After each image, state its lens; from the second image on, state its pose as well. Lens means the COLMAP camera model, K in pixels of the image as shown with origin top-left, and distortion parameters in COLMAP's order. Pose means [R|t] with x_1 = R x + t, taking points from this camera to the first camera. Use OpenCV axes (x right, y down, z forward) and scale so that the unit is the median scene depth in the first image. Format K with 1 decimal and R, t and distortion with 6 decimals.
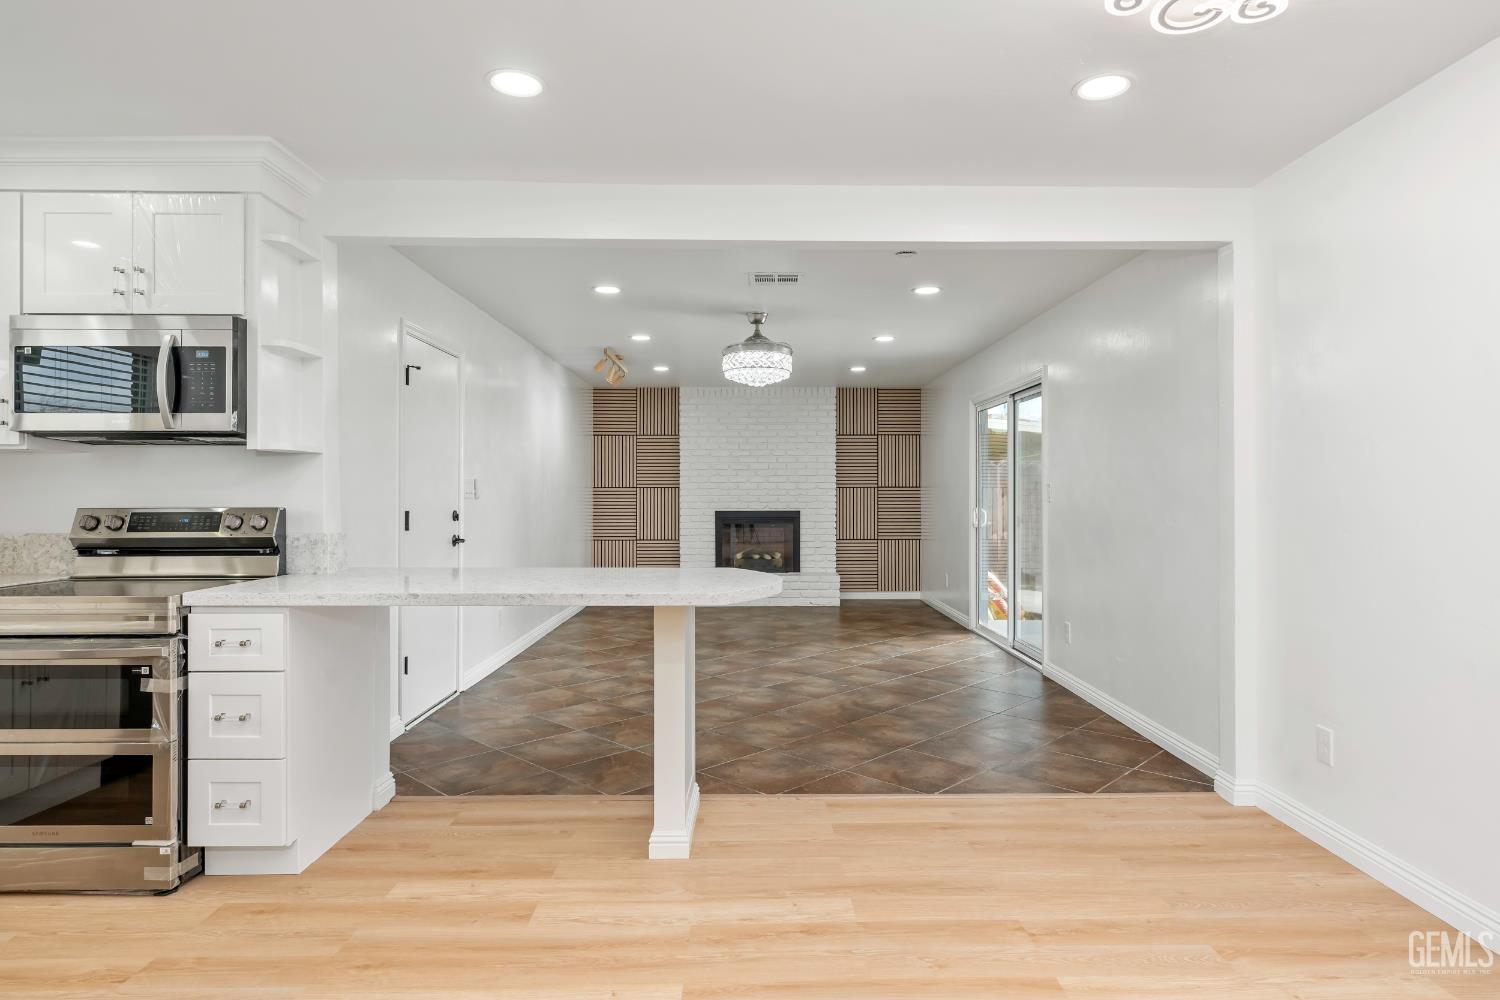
lens RADIAL K [[861.3, 0, 753.1], [0, 861.3, 489.3], [0, 0, 1]] dist [0.000951, 0.000446]
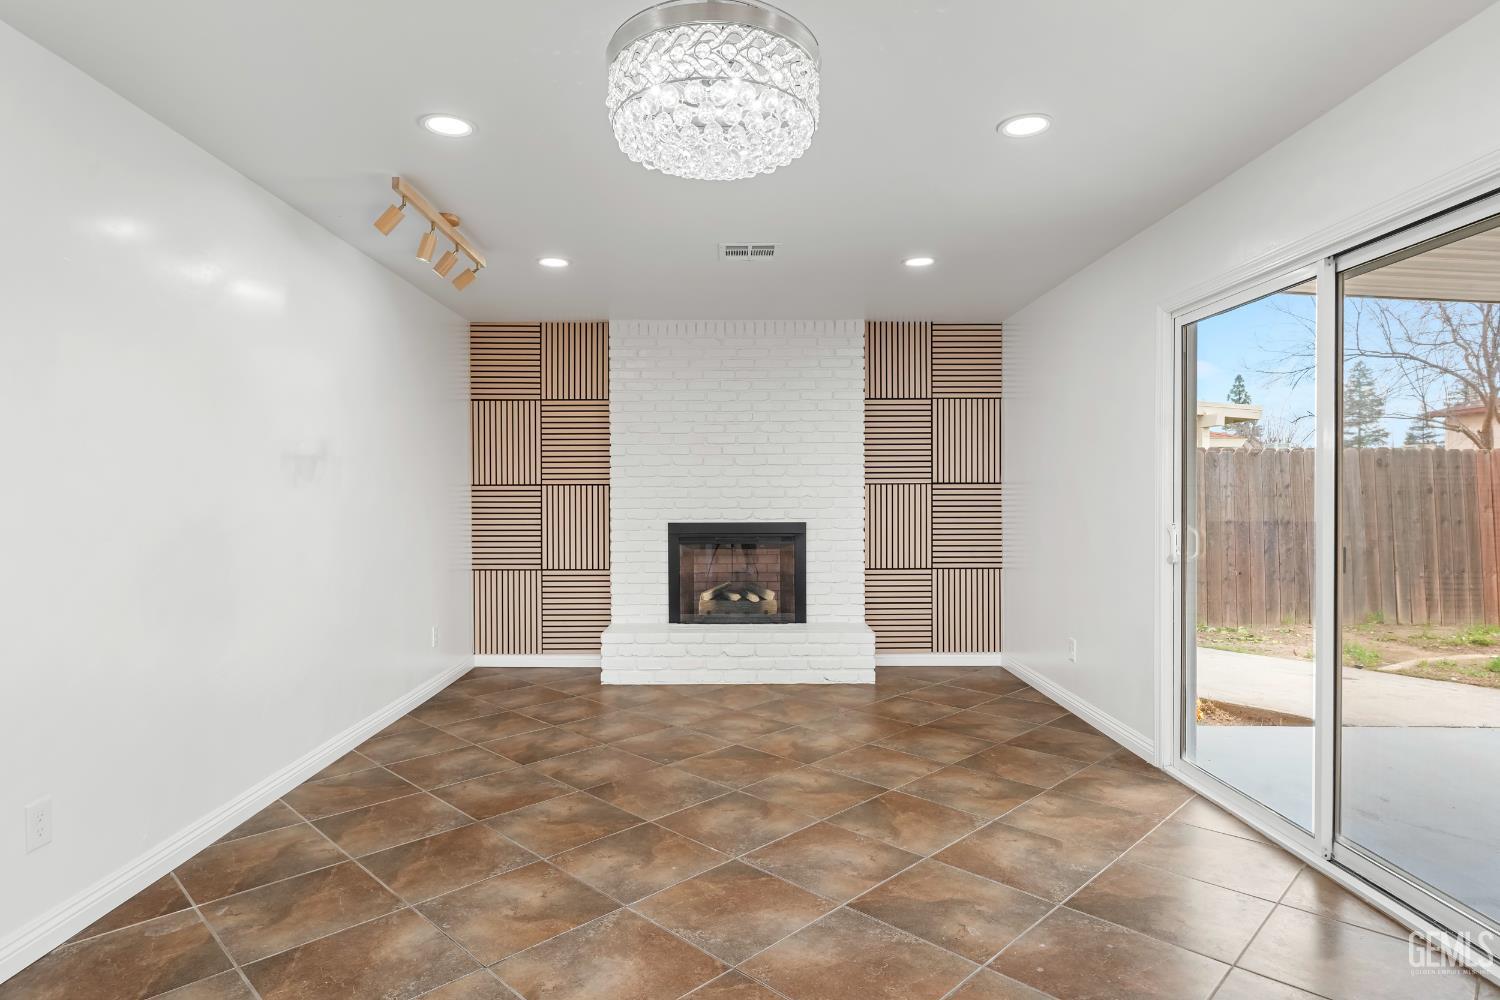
lens RADIAL K [[842.2, 0, 750.0], [0, 842.2, 500.0], [0, 0, 1]] dist [-0.000381, -0.000070]
pose [[0.999959, -0.002168, 0.008844, 0.025401], [0.002065, 0.999930, 0.011644, 0.005428], [-0.008868, -0.011625, 0.999893, 1.090536]]
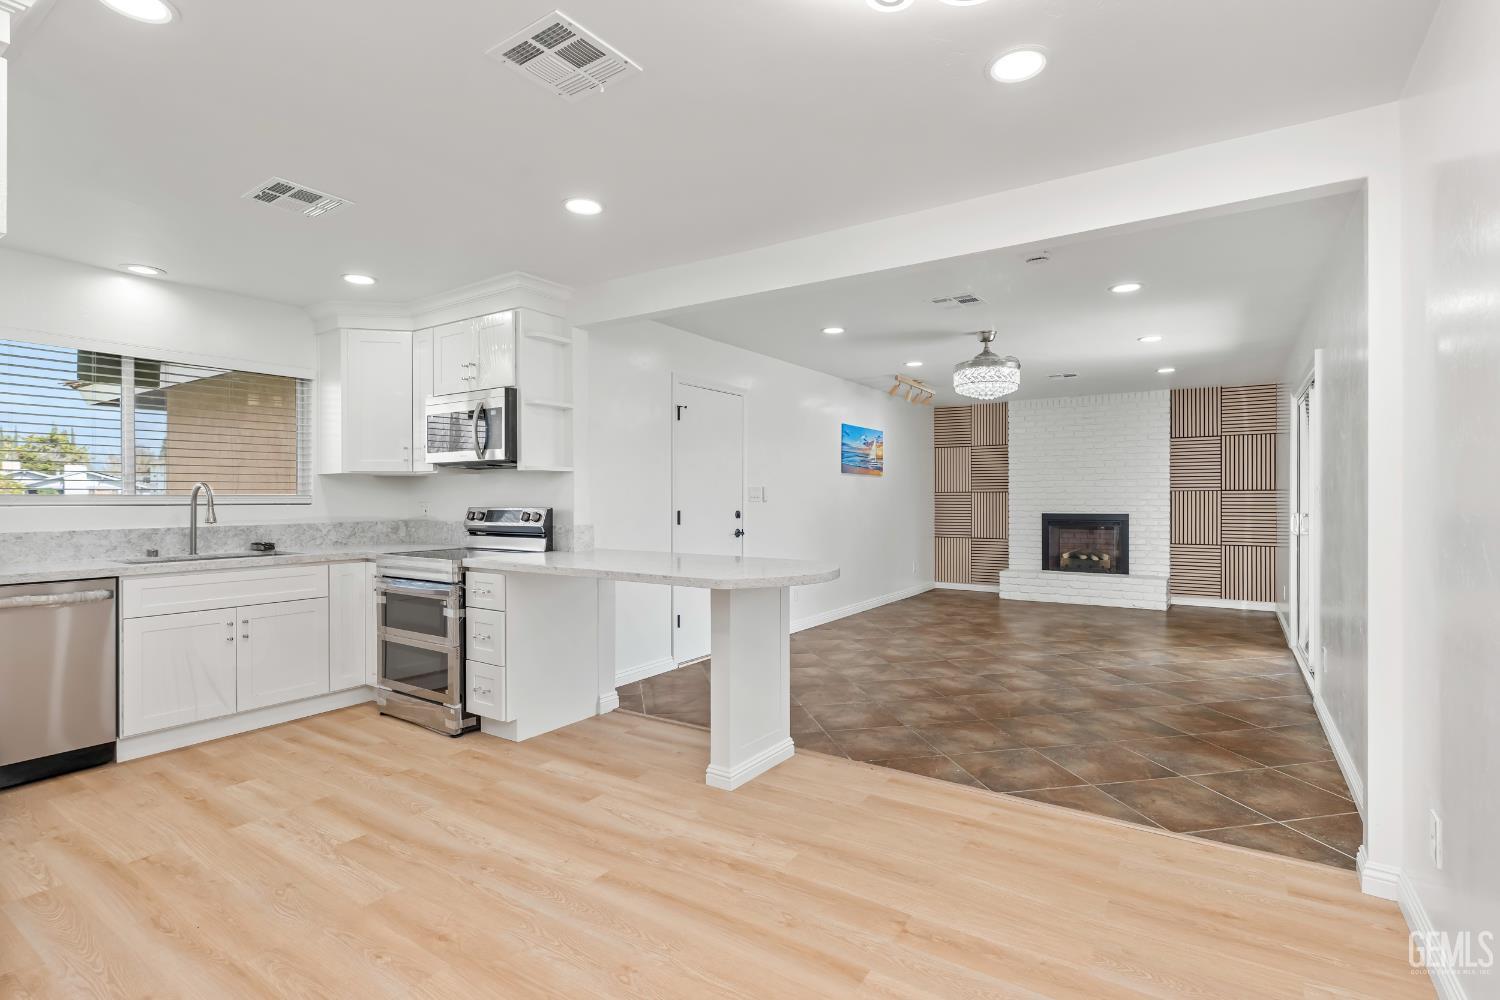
lens RADIAL K [[716.8, 0, 750.0], [0, 716.8, 500.0], [0, 0, 1]] dist [-0.003669, 0.000667]
pose [[0.824620, 0.001351, -0.565685, 0.442068], [0.004036, 0.999958, 0.008271, -0.001617], [0.565672, -0.009104, 0.824580, 0.135814]]
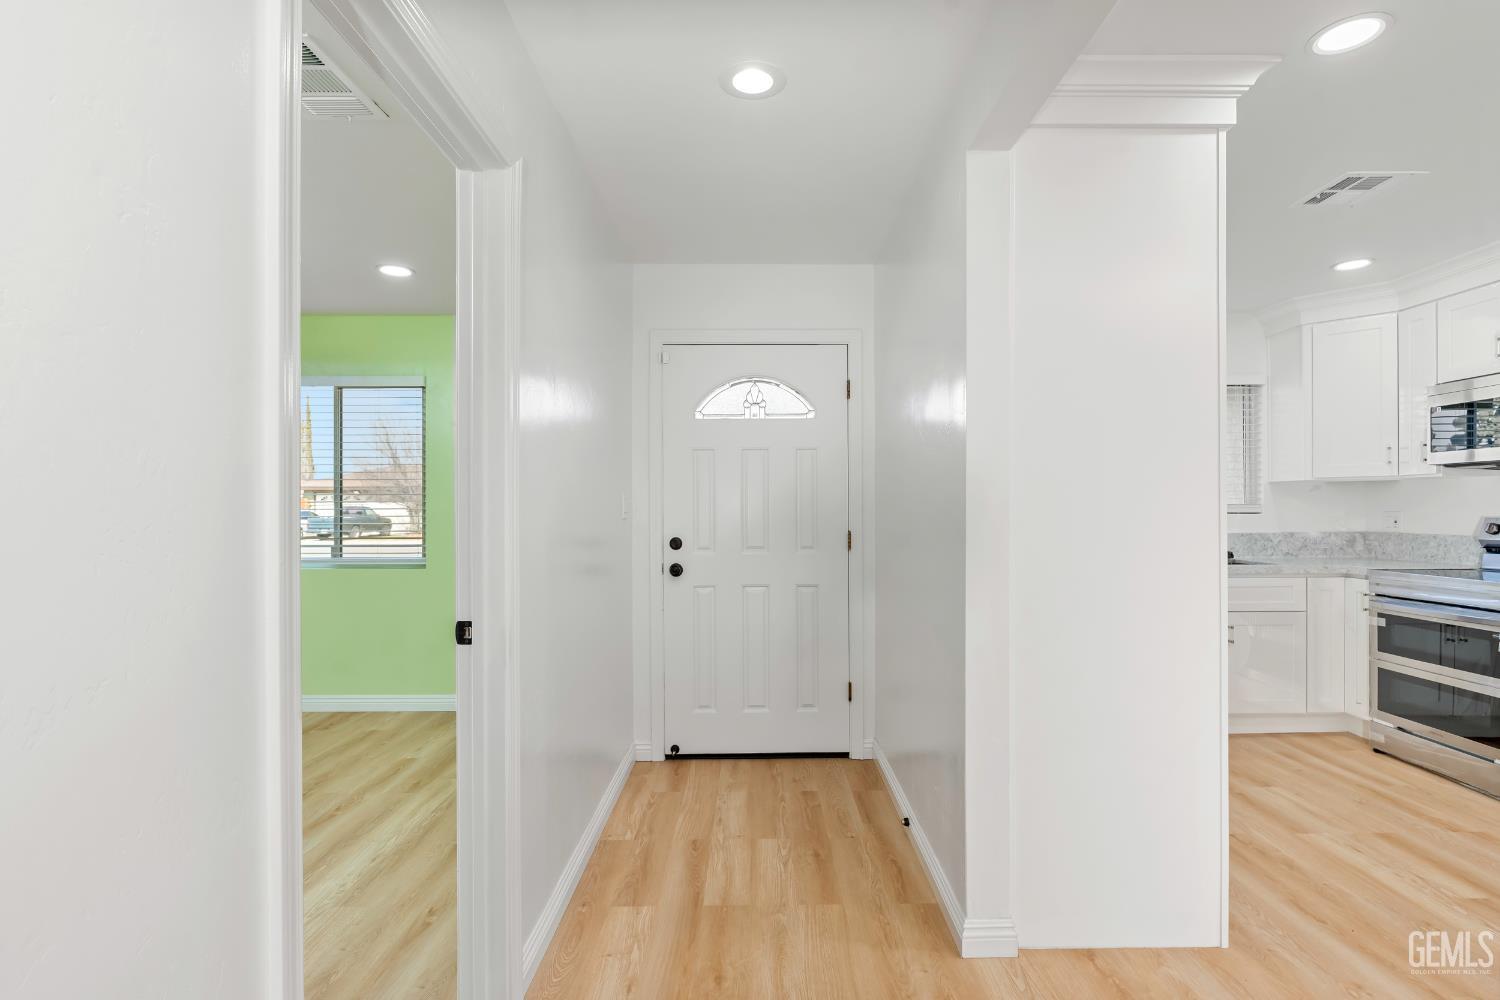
lens RADIAL K [[739.7, 0, 755.7], [0, 739.7, 510.8], [0, 0, 1]] dist [-0.001588, 0.000450]
pose [[-0.004827, 0.002676, -0.999985, 0.352302], [0.009065, 0.999955, 0.002633, -0.002119], [0.999947, -0.009052, -0.004851, -0.130081]]
